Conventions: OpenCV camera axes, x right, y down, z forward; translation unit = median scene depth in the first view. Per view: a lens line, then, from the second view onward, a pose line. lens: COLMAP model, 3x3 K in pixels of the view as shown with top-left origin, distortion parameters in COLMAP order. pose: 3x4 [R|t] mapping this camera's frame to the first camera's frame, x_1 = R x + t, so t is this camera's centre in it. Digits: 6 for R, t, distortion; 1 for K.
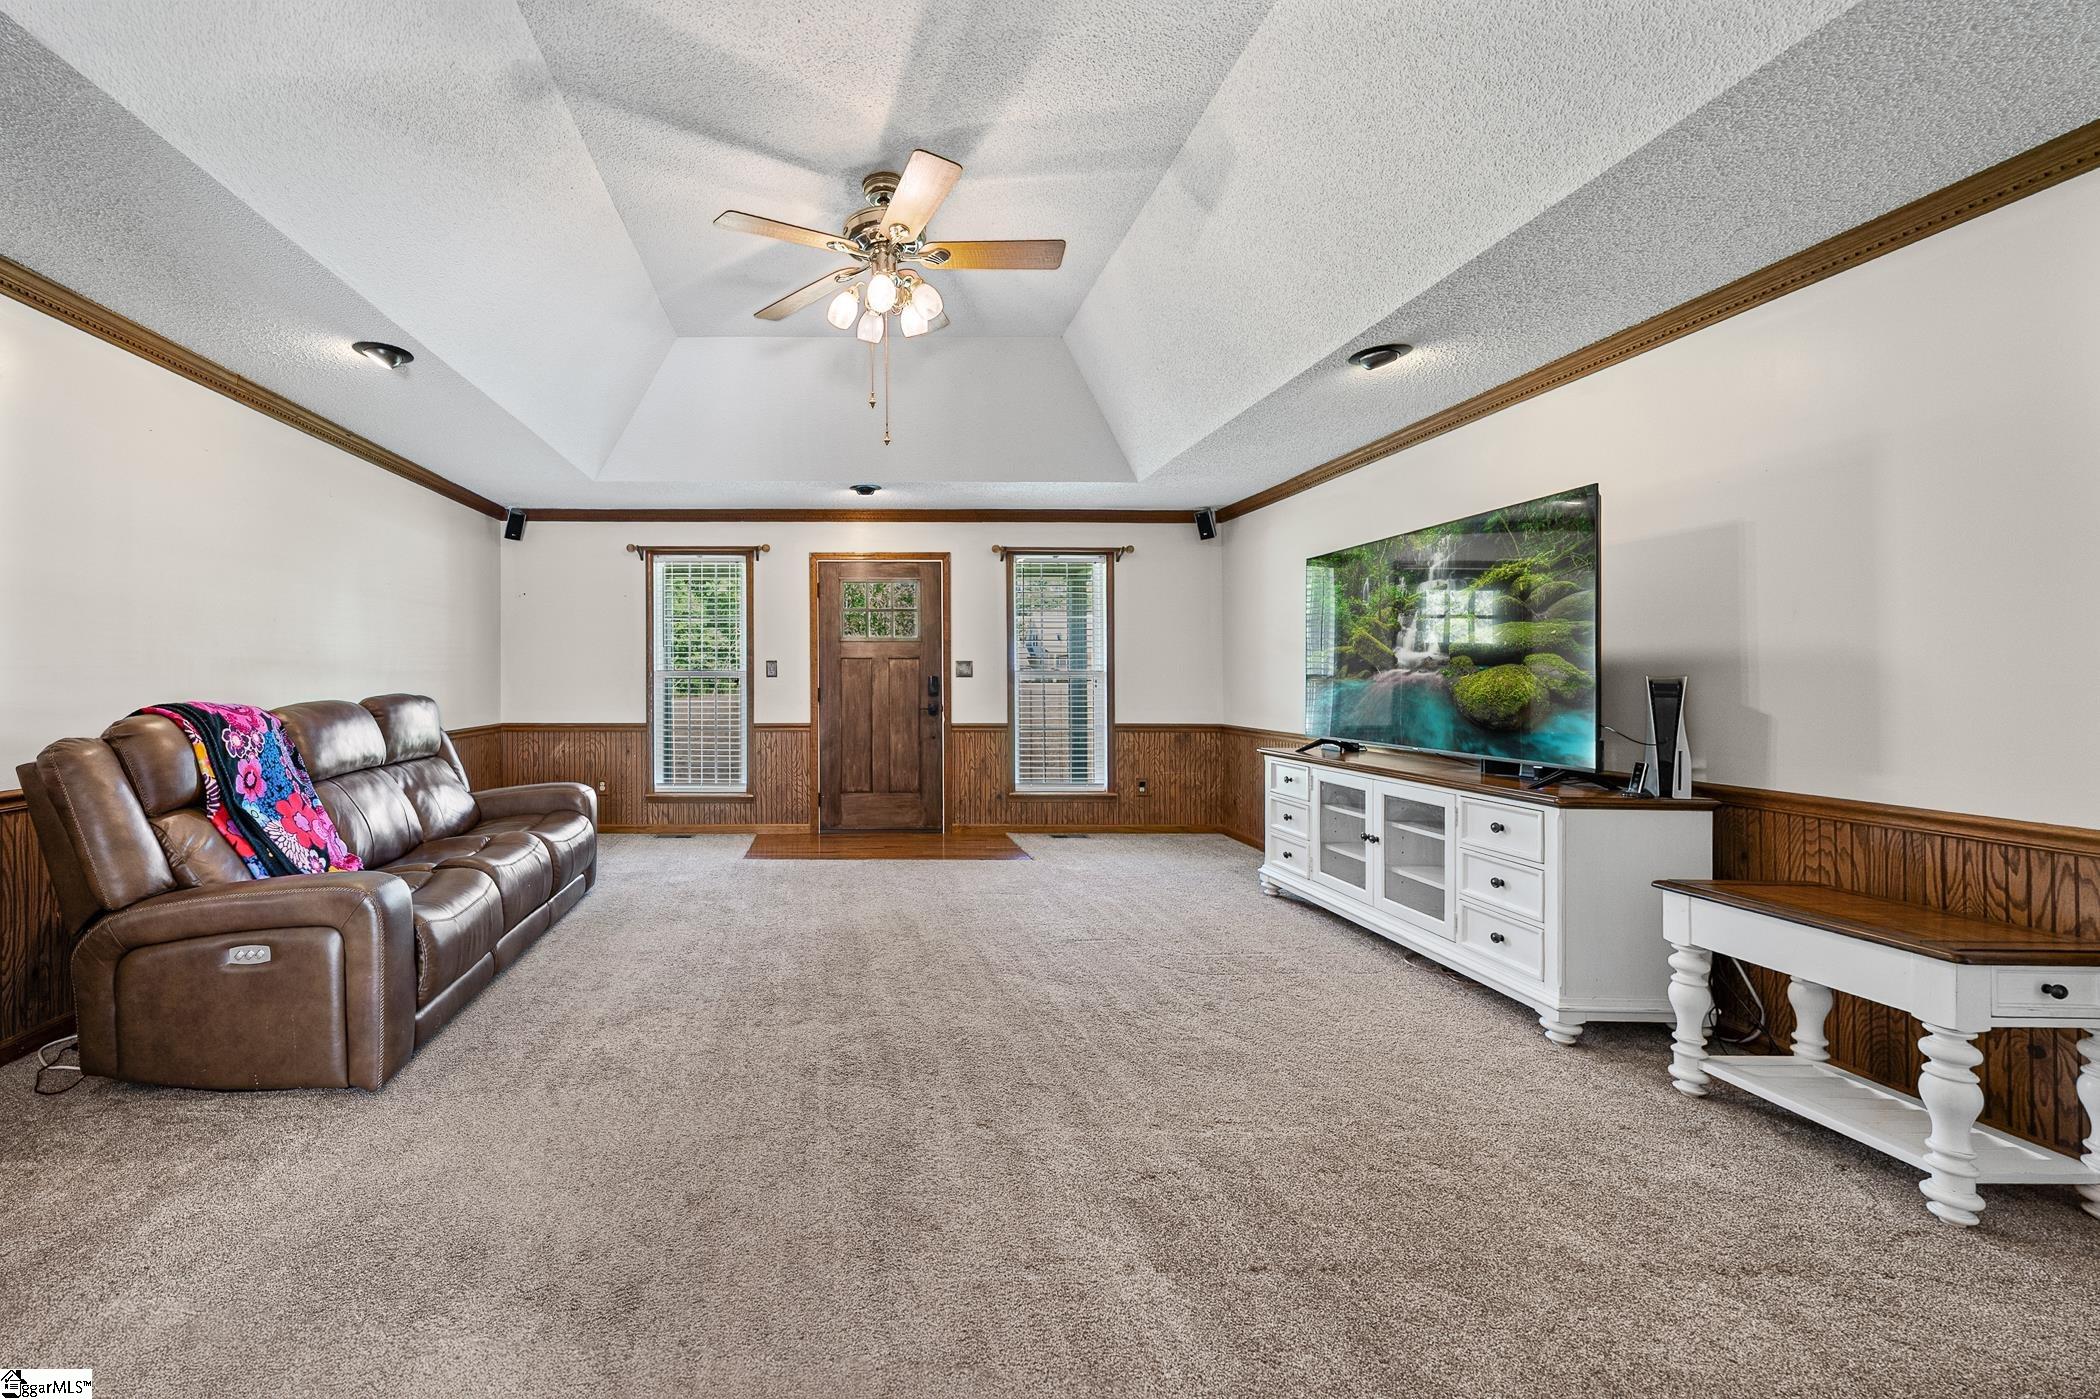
lens RADIAL K [[807.7, 0, 879.0], [0, 807.7, 685.1], [0, 0, 1]] dist [0.000491, 0.000228]
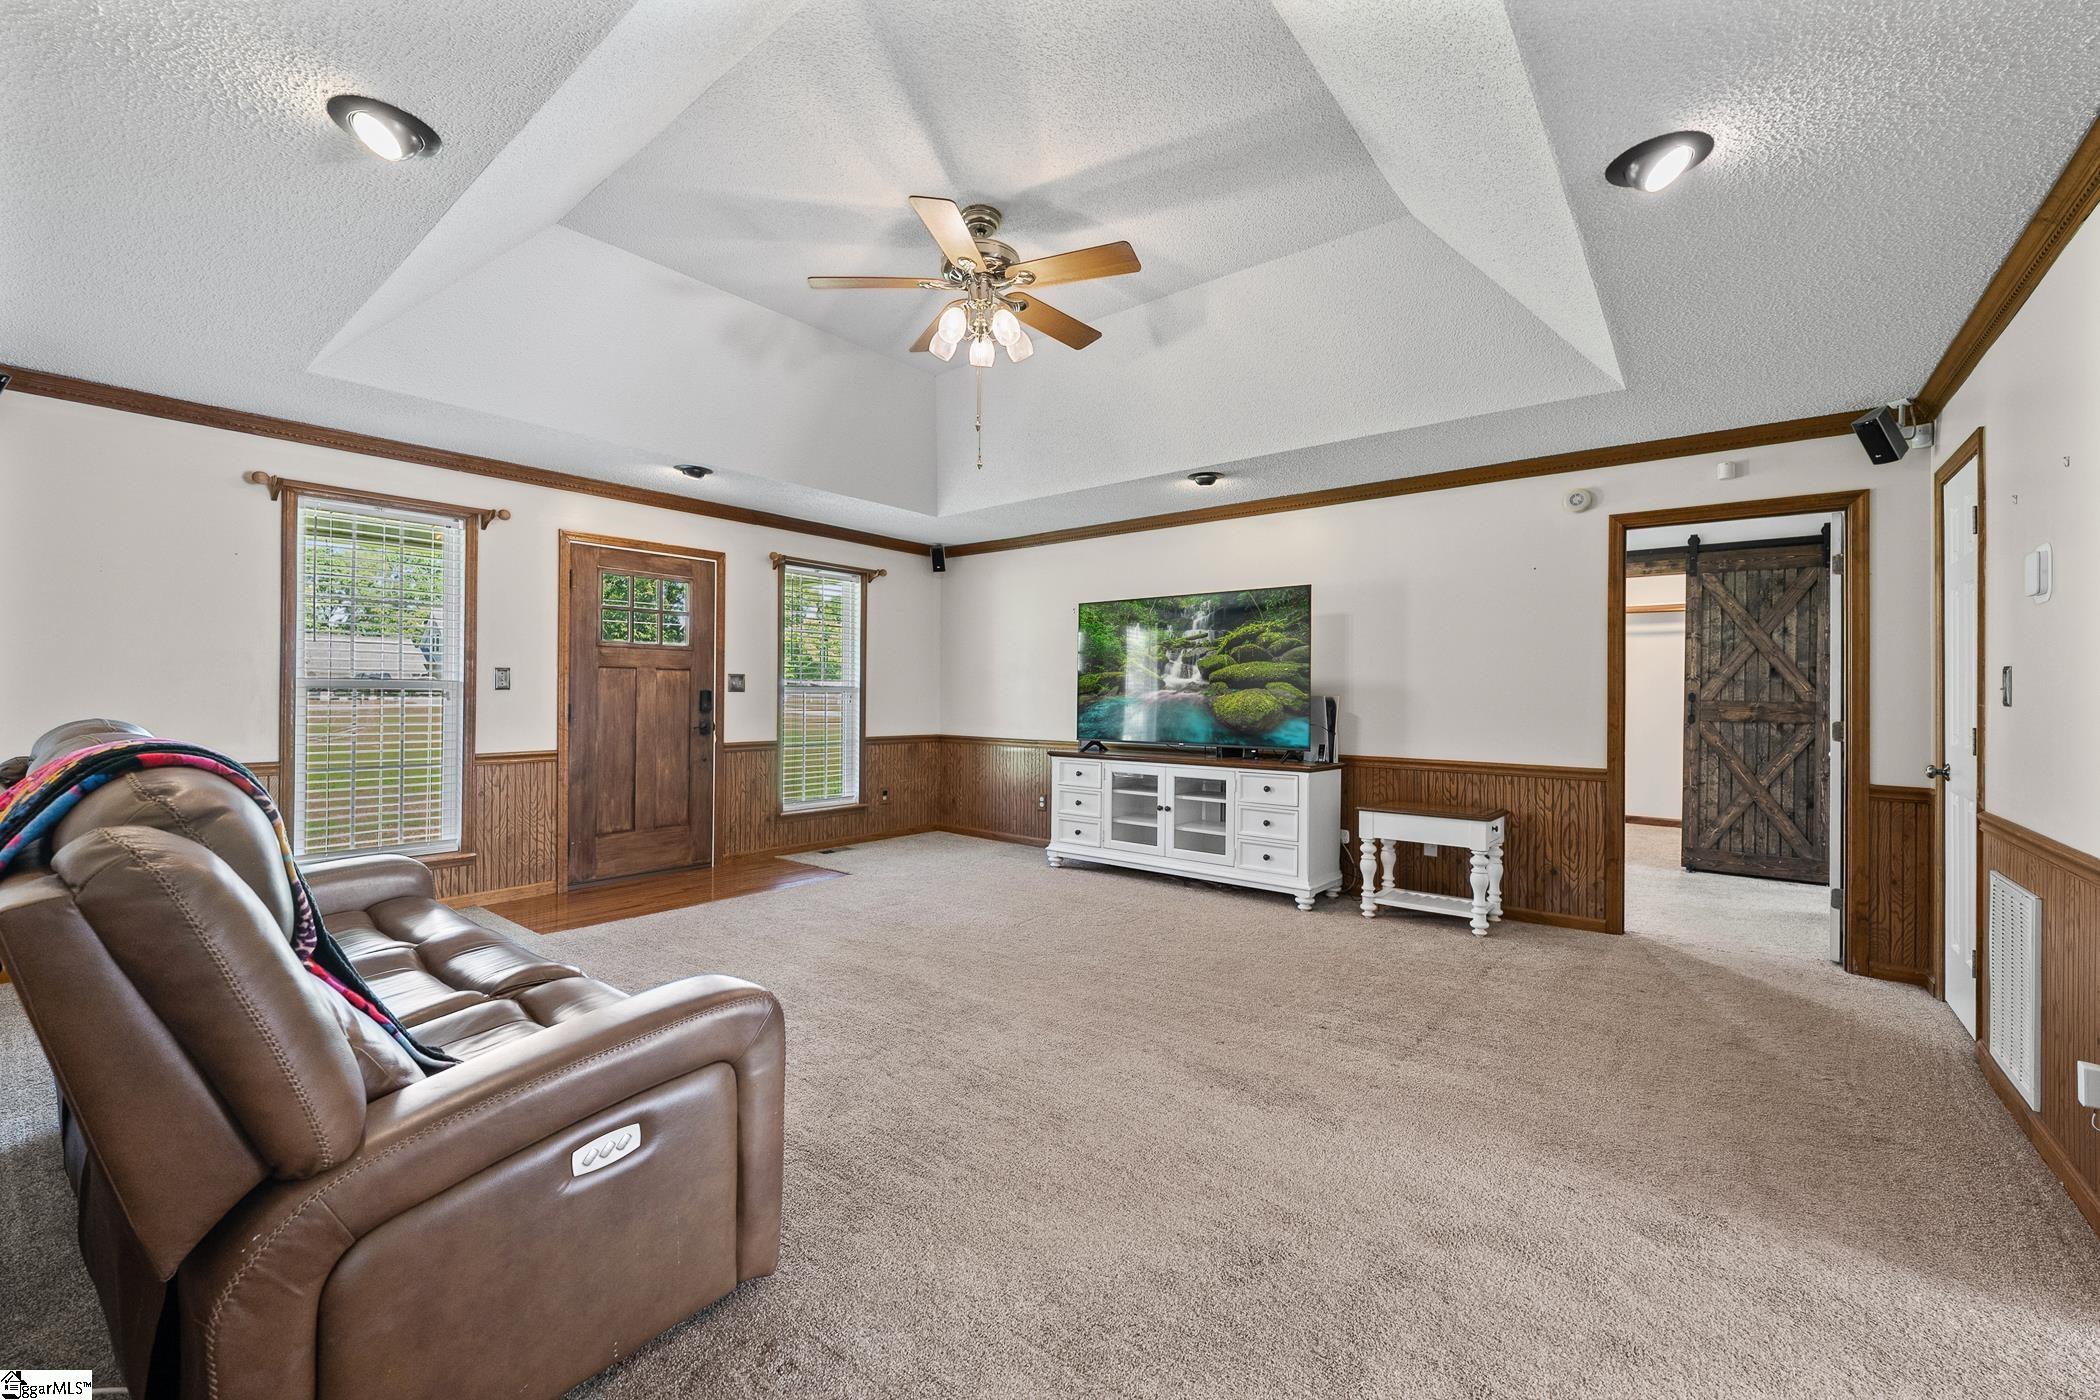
lens RADIAL K [[831.7, 0, 1046.0], [0, 831.7, 699.6], [0, 0, 1]] dist [0.000081, 0.000048]
pose [[0.645341, 0.000083, 0.763895, -0.672311], [-0.000097, 1.000000, -0.000027, -0.002034], [-0.763895, -0.000057, 0.645341, 0.223950]]
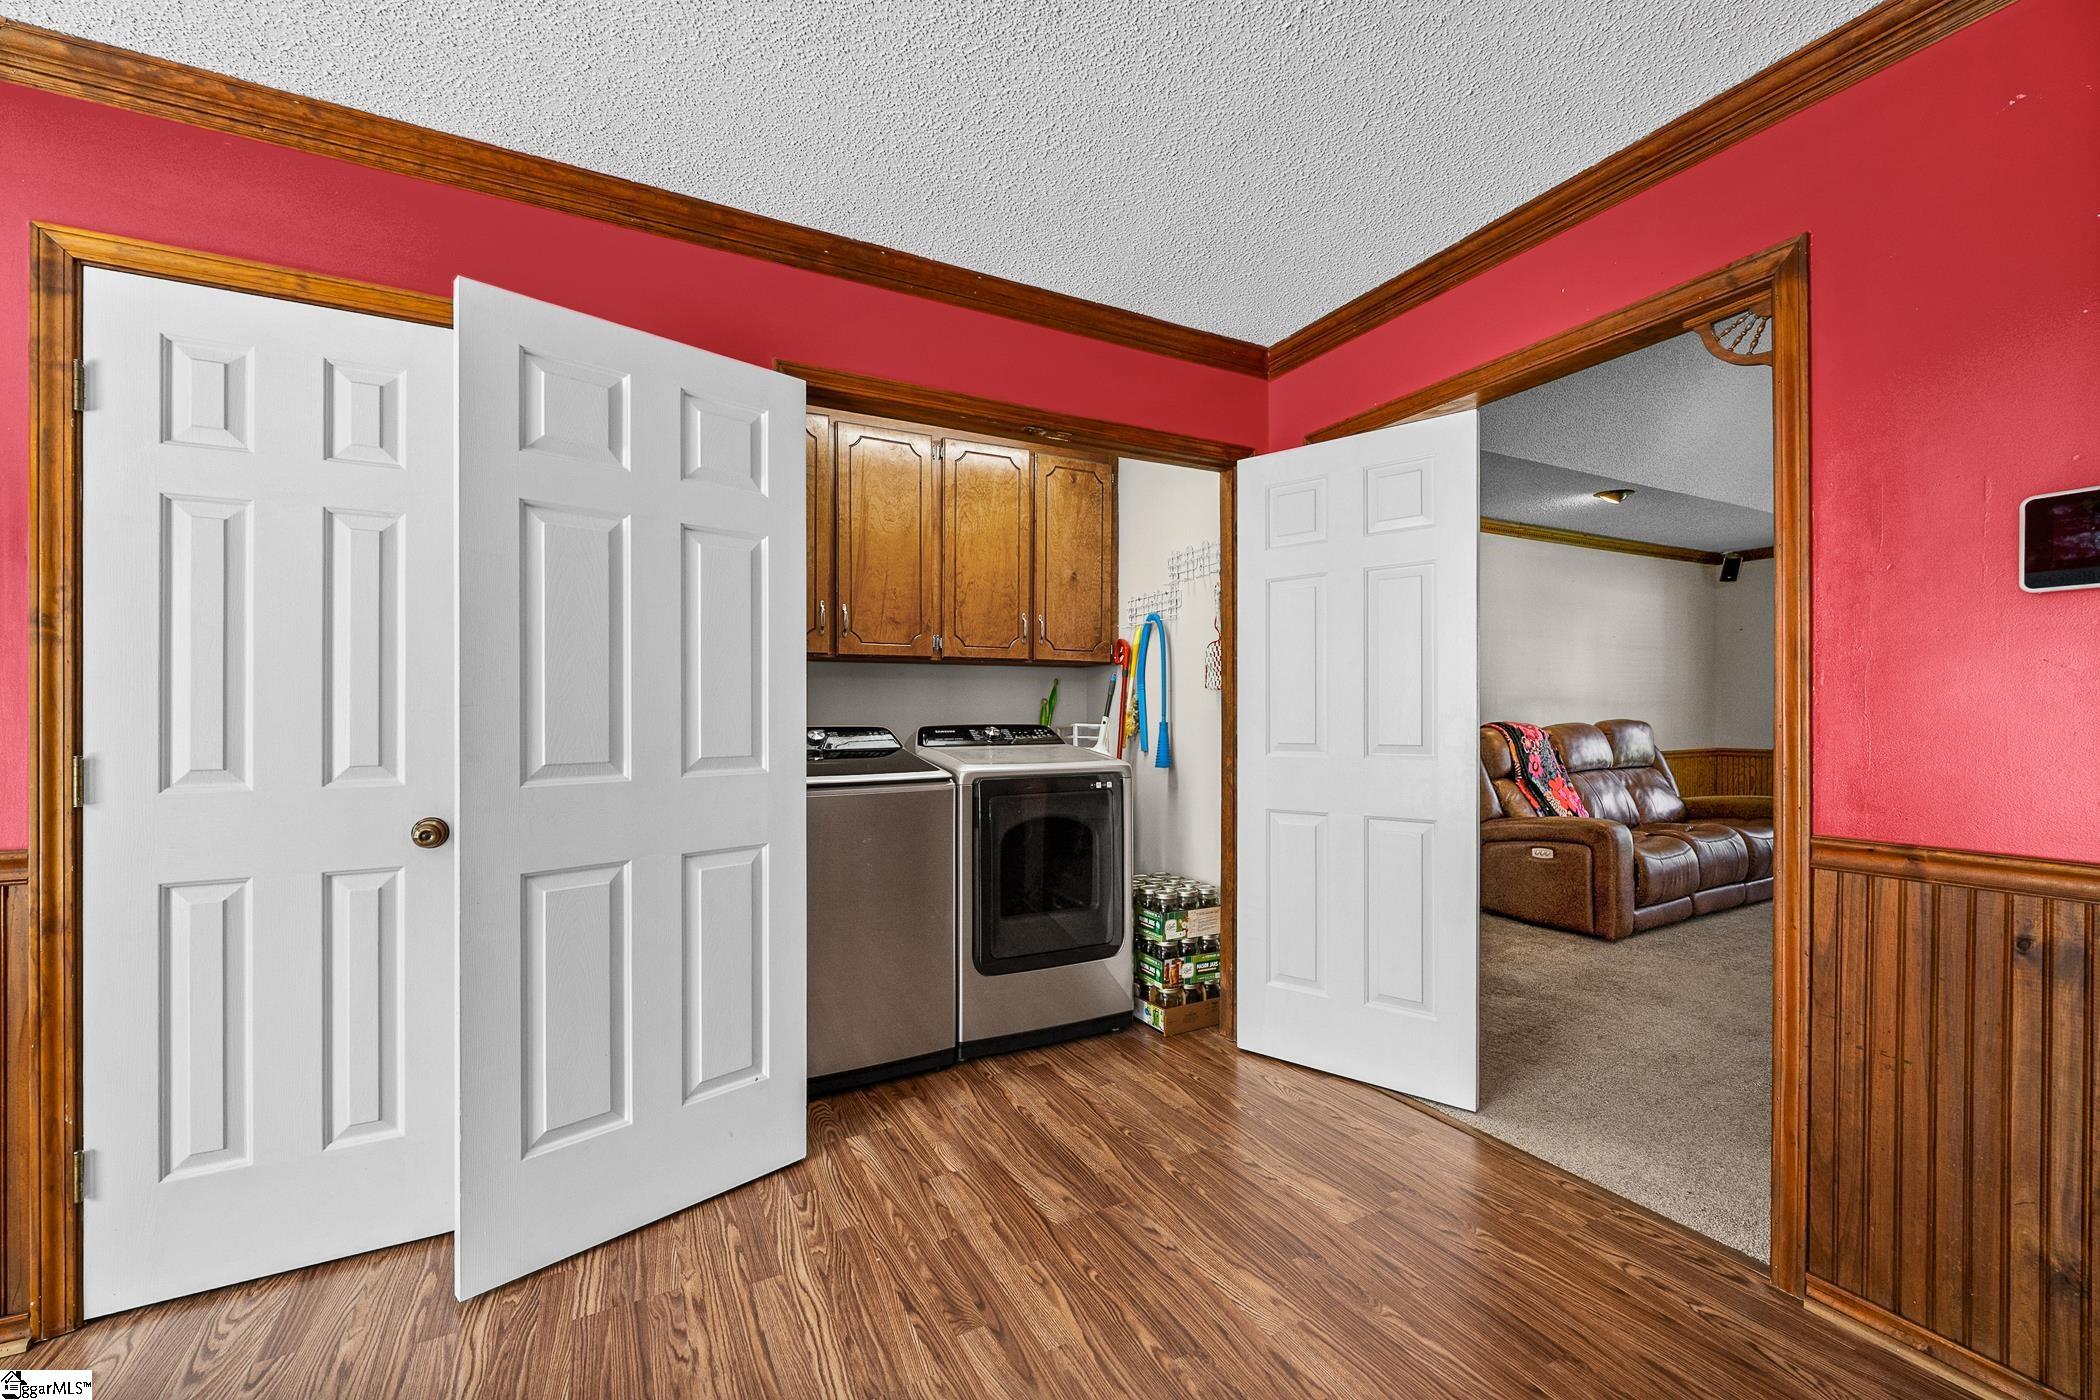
lens RADIAL K [[854.9, 0, 1029.0], [0, 854.9, 706.3], [0, 0, 1]] dist [0.000640, 0.000152]
pose [[0.420286, -0.006168, -0.907371, 0.352925], [-0.003430, 0.999959, -0.008386, 0.004466], [0.907385, 0.006637, 0.420247, -0.615158]]
